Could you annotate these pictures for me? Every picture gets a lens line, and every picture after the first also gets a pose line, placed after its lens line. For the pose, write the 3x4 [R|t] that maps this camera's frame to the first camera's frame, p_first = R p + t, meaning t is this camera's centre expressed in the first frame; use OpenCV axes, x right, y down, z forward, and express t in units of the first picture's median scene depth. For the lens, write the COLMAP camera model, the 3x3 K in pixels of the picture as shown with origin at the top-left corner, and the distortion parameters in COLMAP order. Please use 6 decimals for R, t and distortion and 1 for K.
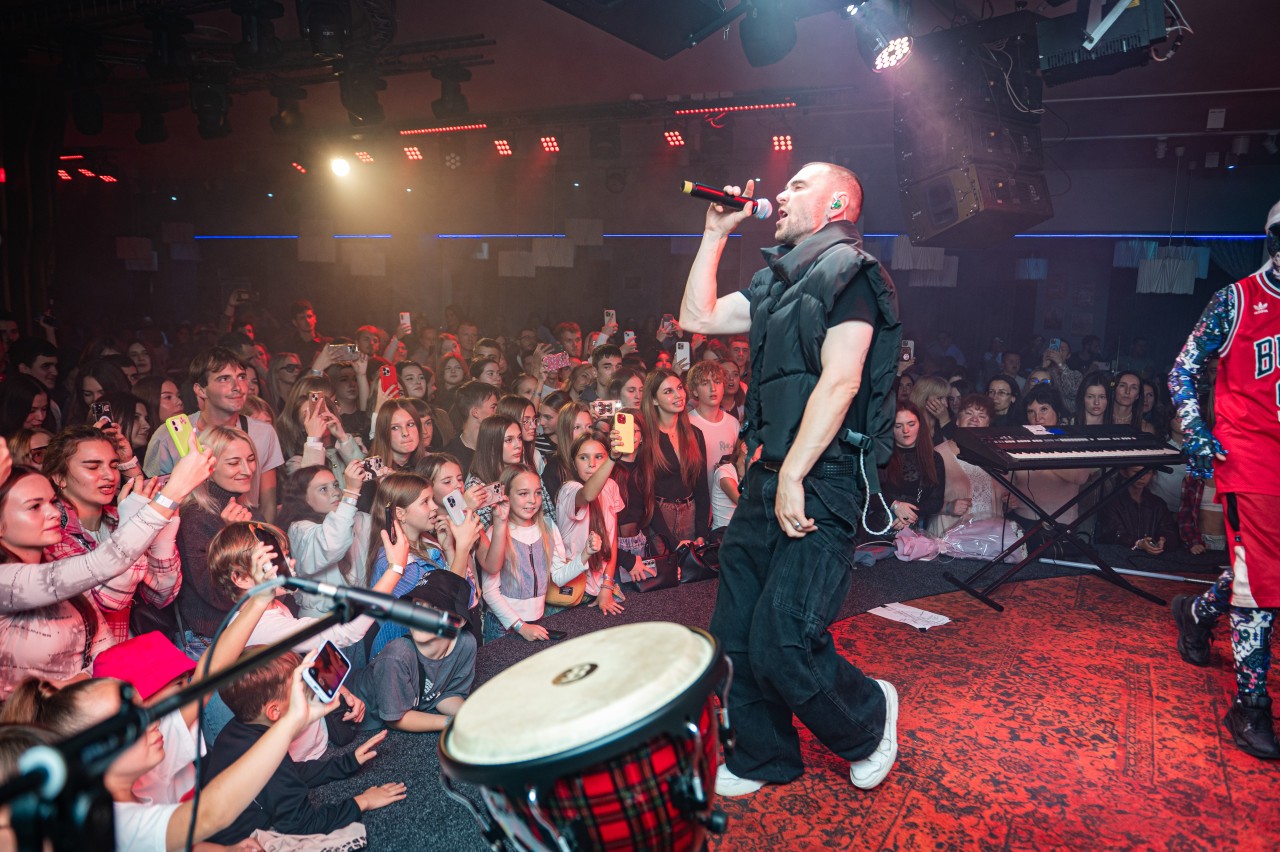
lens RADIAL K [[927.0, 0, 639.3], [0, 927.0, 432.3], [0, 0, 1]] dist [-0.007027, -0.006453]
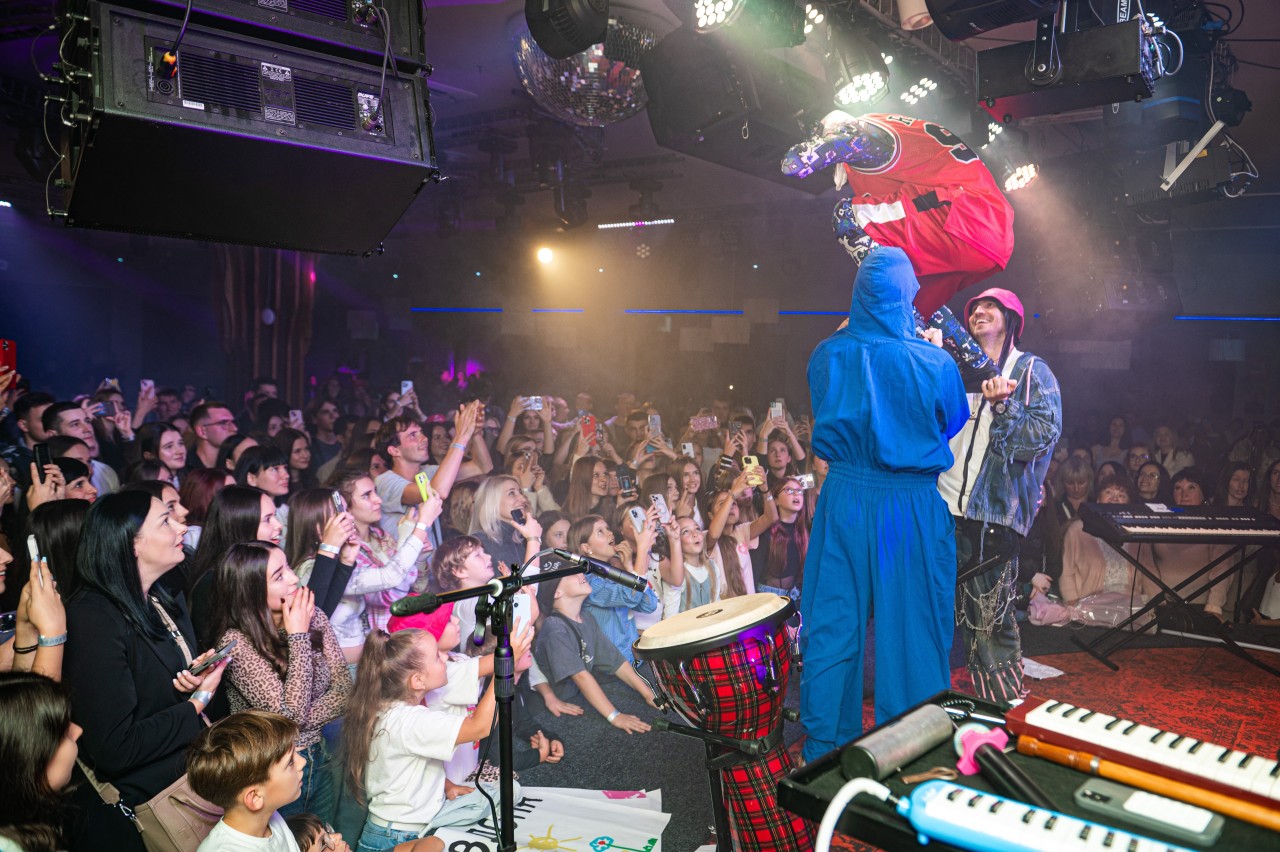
lens RADIAL K [[965.0, 0, 643.2], [0, 965.0, 417.4], [0, 0, 1]] dist [-0.023195, -0.004236]
pose [[0.982431, 0.026909, -0.184677, 0.050037], [-0.043355, 0.995386, -0.085601, 0.019246], [0.181522, 0.092104, 0.979064, -0.313843]]
